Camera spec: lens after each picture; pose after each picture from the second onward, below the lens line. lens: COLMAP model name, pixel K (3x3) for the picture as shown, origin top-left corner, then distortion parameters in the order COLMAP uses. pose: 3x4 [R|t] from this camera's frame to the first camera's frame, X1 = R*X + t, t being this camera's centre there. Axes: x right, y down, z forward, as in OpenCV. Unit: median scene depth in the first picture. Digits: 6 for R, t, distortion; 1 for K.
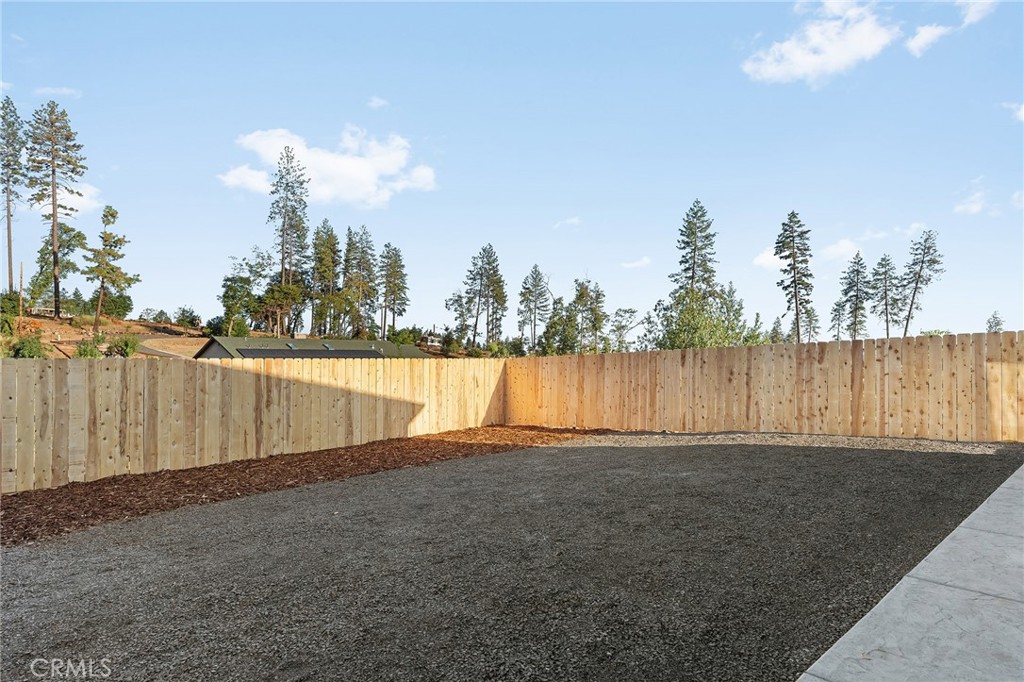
lens RADIAL K [[553.1, 0, 507.1], [0, 553.1, 350.4], [0, 0, 1]] dist [-0.000211, -0.000319]
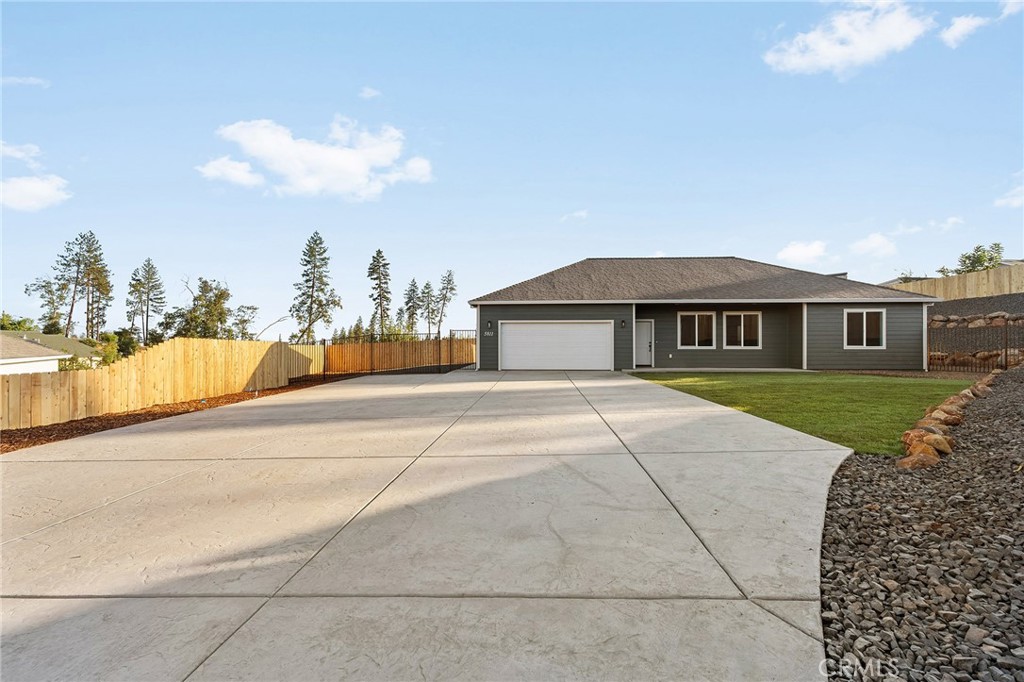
lens RADIAL K [[446.0, 0, 514.2], [0, 446.0, 341.6], [0, 0, 1]] dist [-0.007427, 0.000168]
pose [[0.697483, 0.000470, 0.716601, -0.079468], [-0.002226, 0.999996, 0.001512, -0.000354], [-0.716598, -0.002650, 0.697481, -0.094388]]
